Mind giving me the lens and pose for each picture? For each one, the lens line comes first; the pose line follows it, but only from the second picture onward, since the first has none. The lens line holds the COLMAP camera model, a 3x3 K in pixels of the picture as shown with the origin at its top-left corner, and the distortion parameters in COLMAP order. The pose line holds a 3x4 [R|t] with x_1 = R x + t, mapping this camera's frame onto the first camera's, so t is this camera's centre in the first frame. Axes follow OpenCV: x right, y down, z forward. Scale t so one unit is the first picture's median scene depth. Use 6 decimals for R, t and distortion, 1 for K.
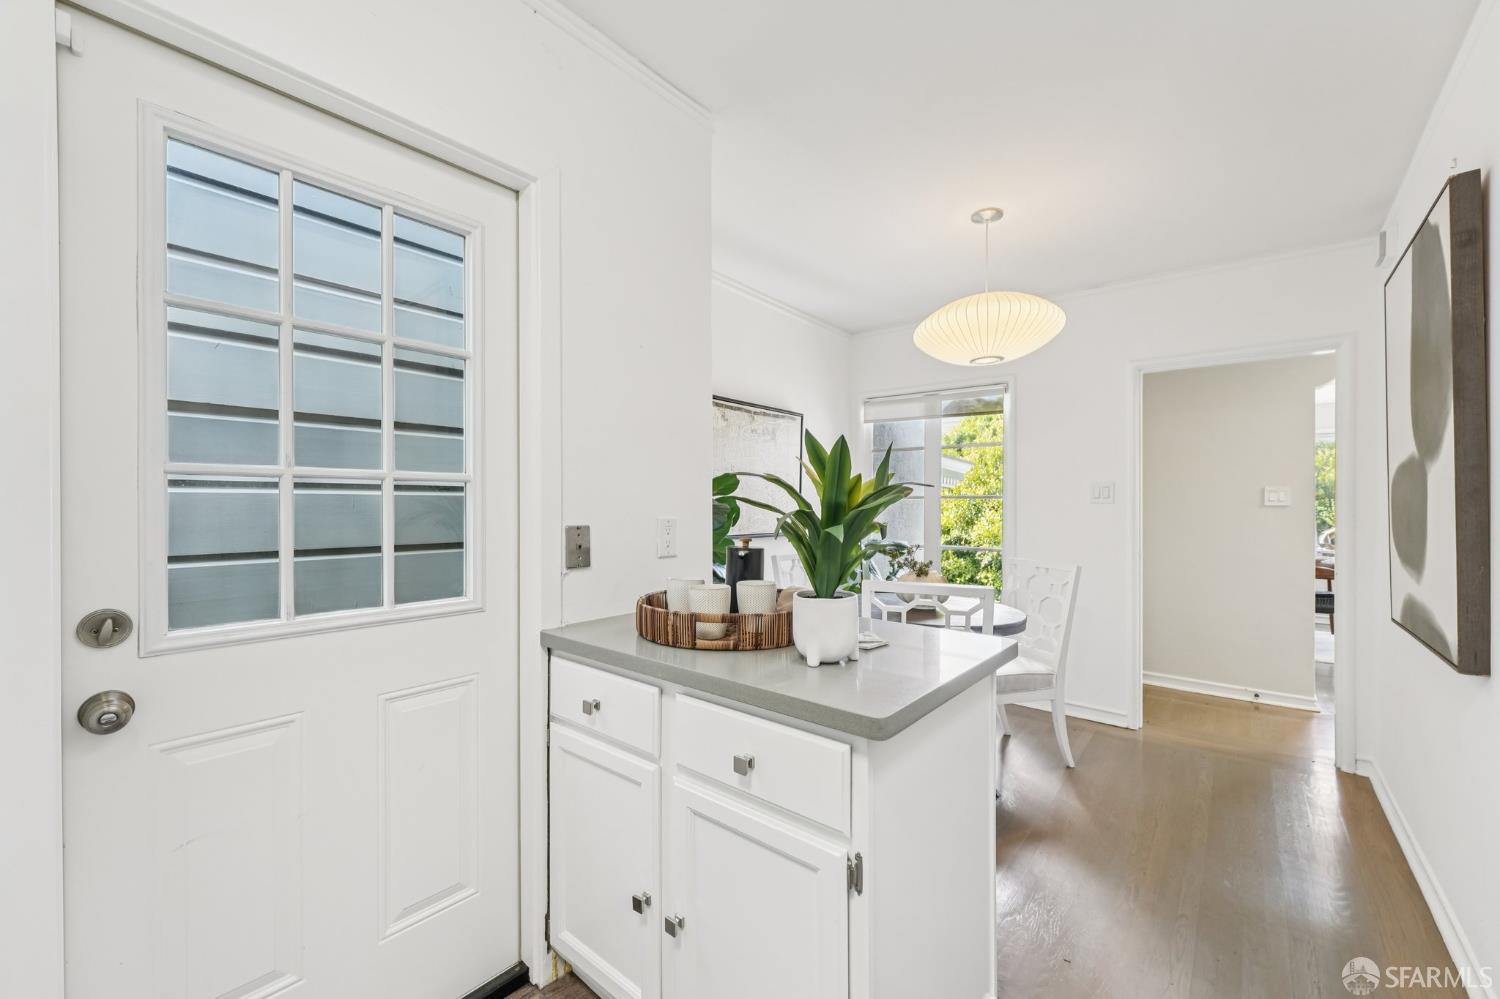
lens RADIAL K [[597.7, 0, 749.8], [0, 597.7, 507.9], [0, 0, 1]] dist [0.012021, -0.004107]
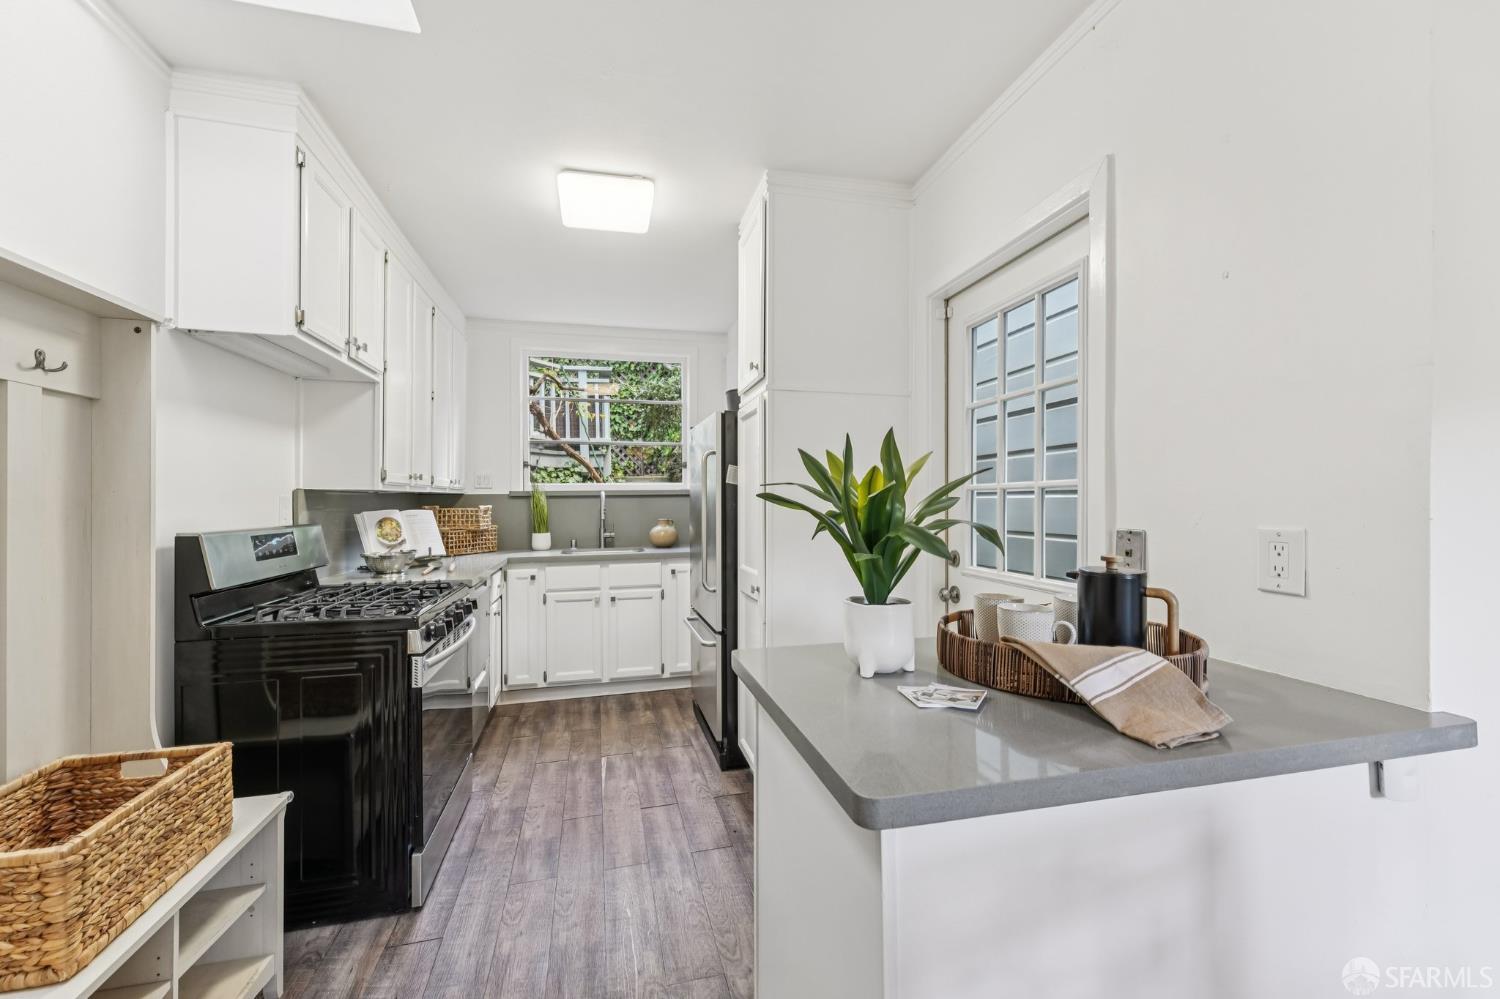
lens RADIAL K [[597.7, 0, 743.4], [0, 597.7, 501.0], [0, 0, 1]] dist [0.012021, -0.004107]
pose [[-0.597758, 0.002071, -0.801674, 0.368368], [0.002450, 0.999997, 0.000757, -0.007205], [0.801673, -0.001511, -0.597761, 0.510287]]
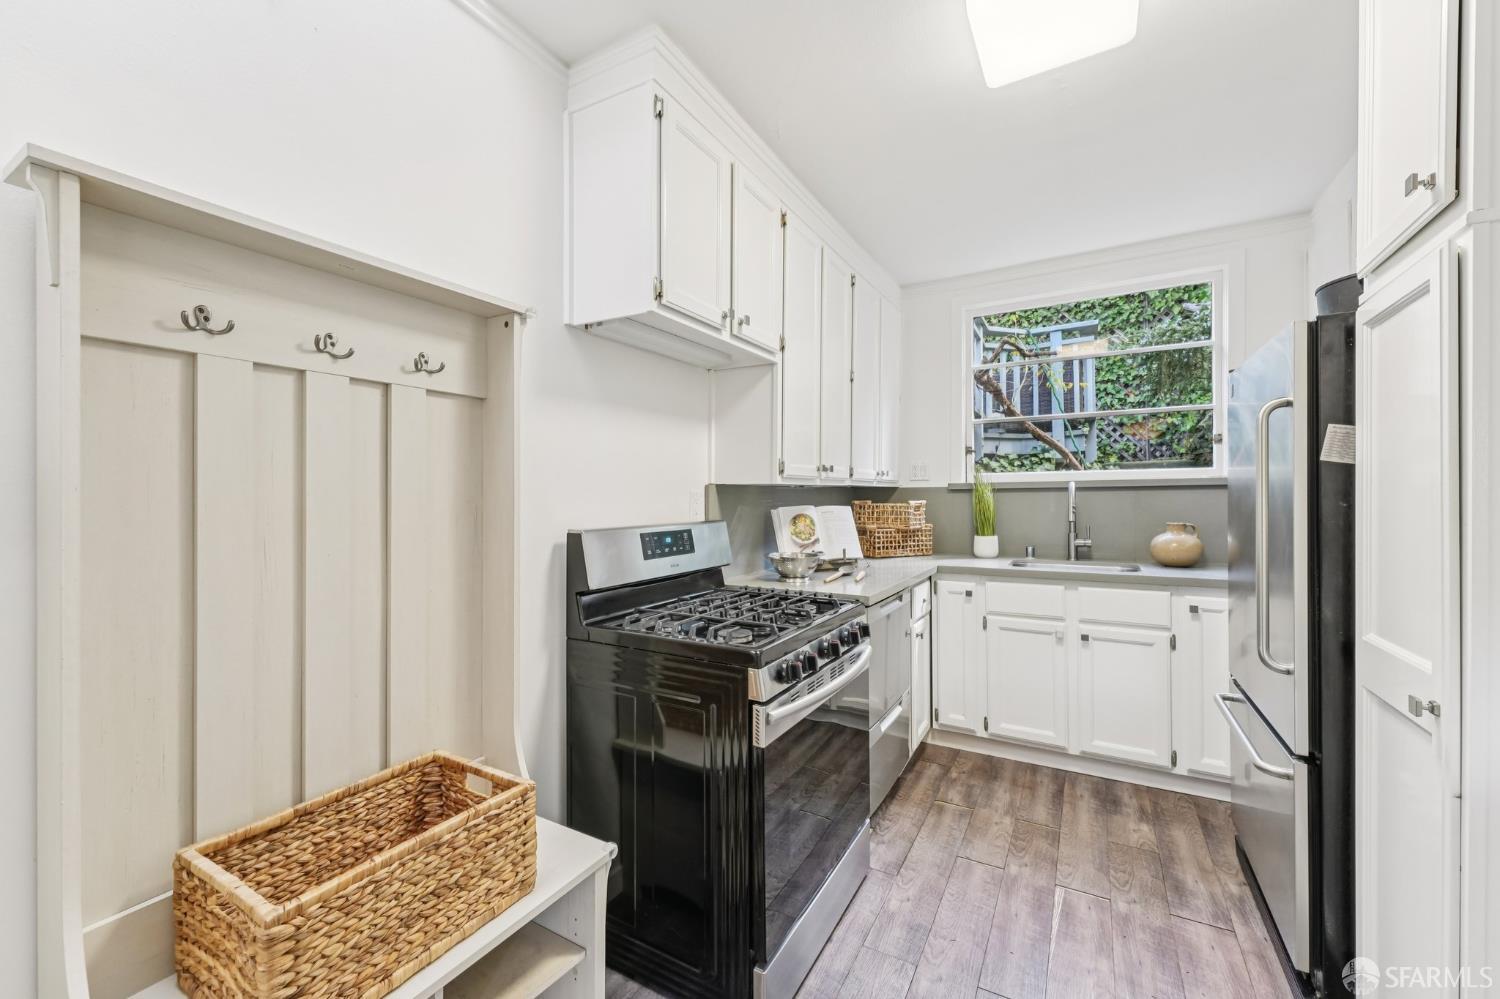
lens RADIAL K [[597.7, 0, 740.9], [0, 597.7, 494.5], [0, 0, 1]] dist [0.012021, -0.004107]
pose [[-0.987472, 0.002895, -0.157765, 0.181705], [0.002766, 0.999996, 0.001035, -0.010529], [0.157767, 0.000586, -0.987476, 0.344893]]
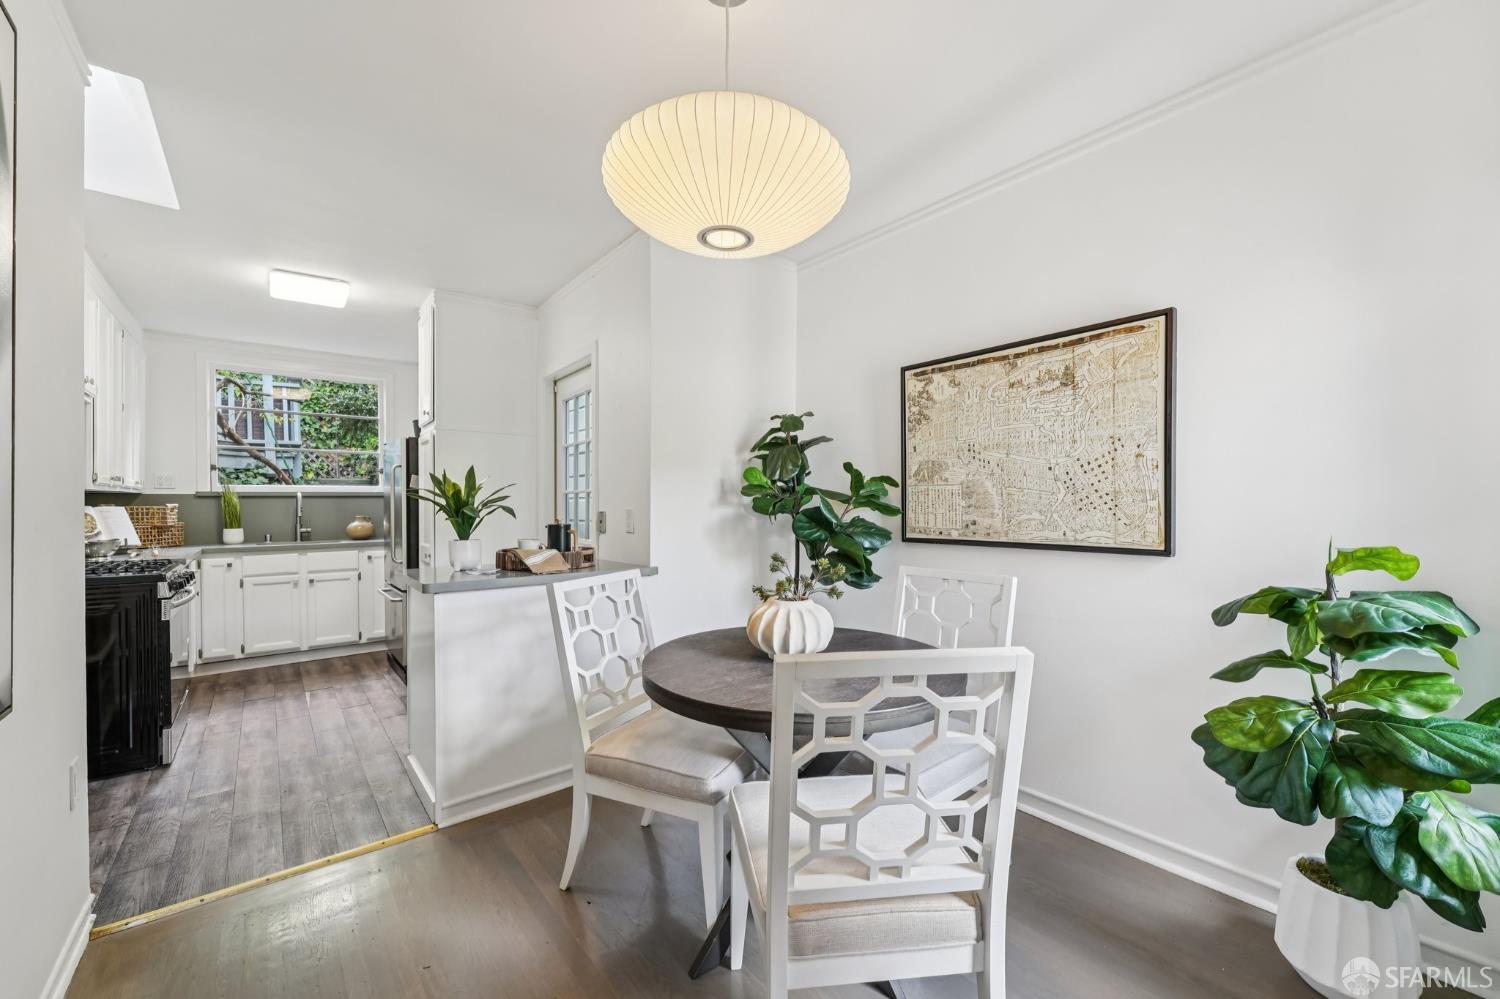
lens RADIAL K [[597.7, 0, 743.3], [0, 597.7, 511.3], [0, 0, 1]] dist [0.012021, -0.004107]
pose [[-0.209478, 0.011512, -0.977746, 0.749218], [0.000337, 0.999931, 0.011701, 0.002174], [0.977813, 0.002121, -0.209468, 0.895448]]
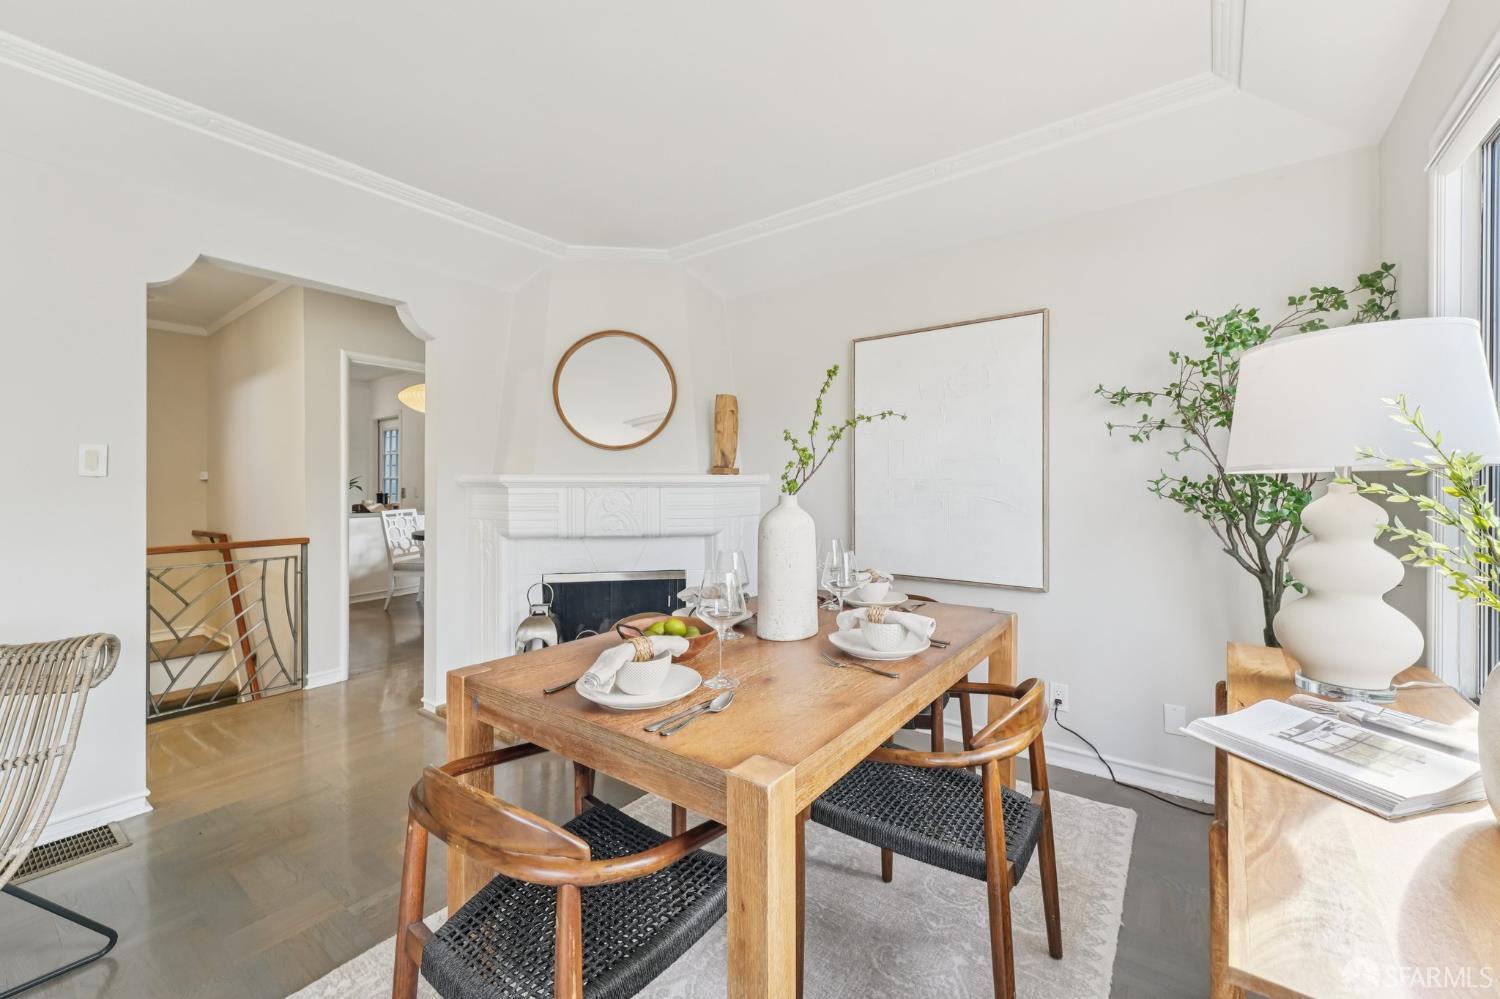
lens RADIAL K [[597.7, 0, 743.6], [0, 597.7, 487.3], [0, 0, 1]] dist [0.012021, -0.004107]
pose [[0.045622, 0.004586, -0.998948, 2.016576], [-0.001200, 0.999989, 0.004536, -0.000281], [0.998958, 0.000992, 0.045627, 1.570021]]
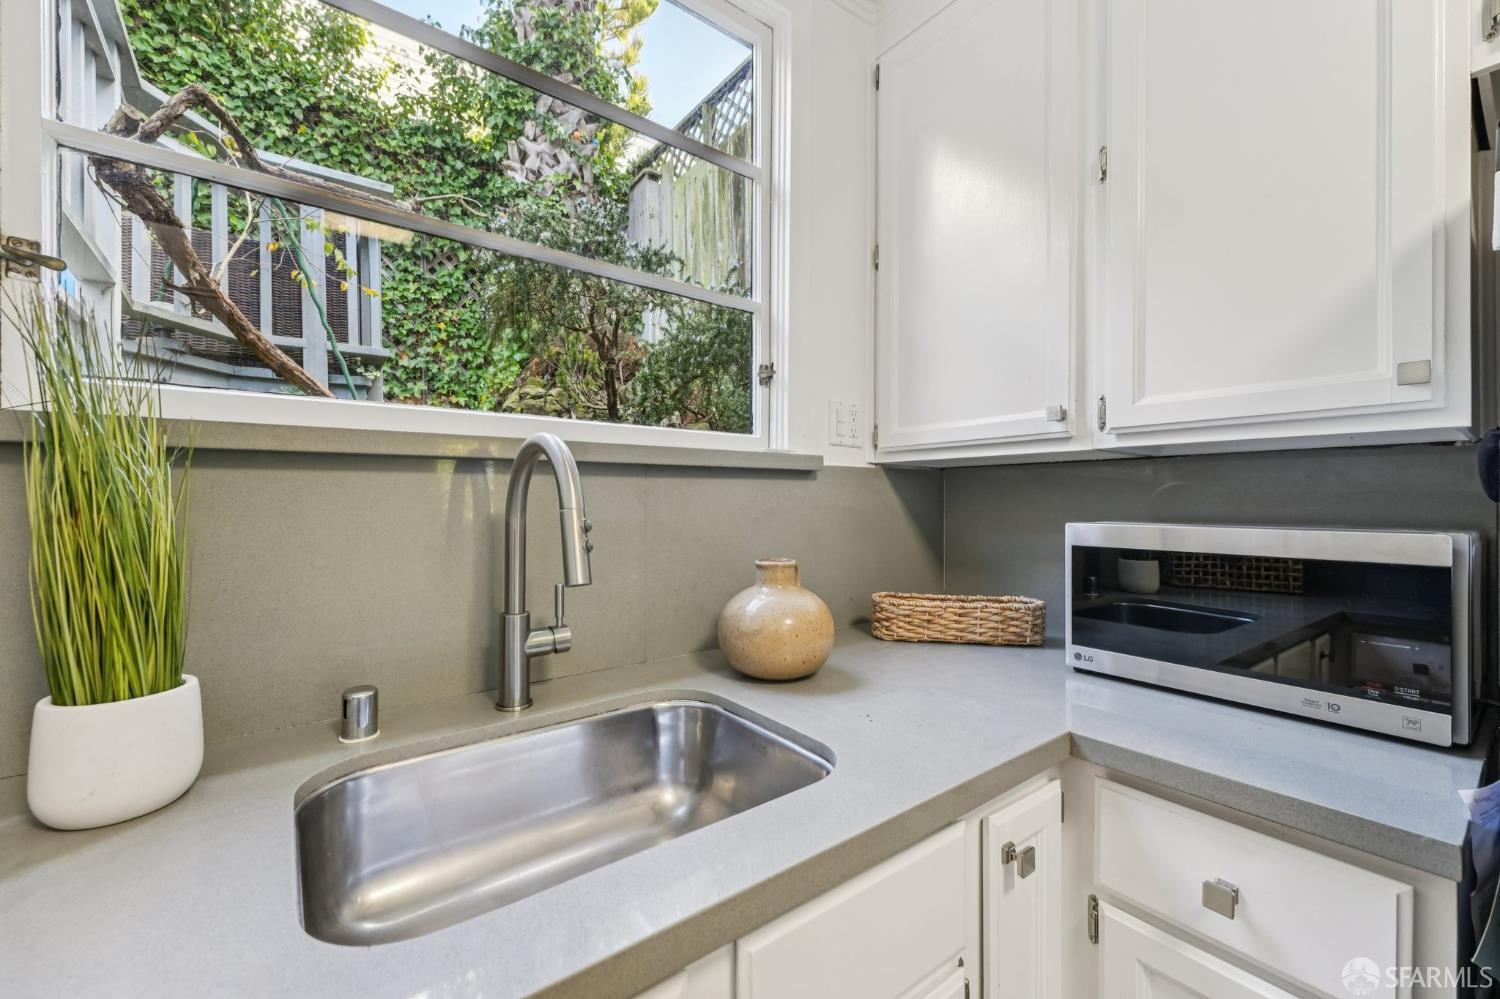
lens RADIAL K [[597.7, 0, 734.3], [0, 597.7, 500.5], [0, 0, 1]] dist [0.012021, -0.004107]
pose [[-0.234763, -0.004732, -0.972041, -0.227530], [-0.004713, 0.999982, -0.003730, 0.000417], [0.972041, 0.003706, -0.234781, -0.324442]]
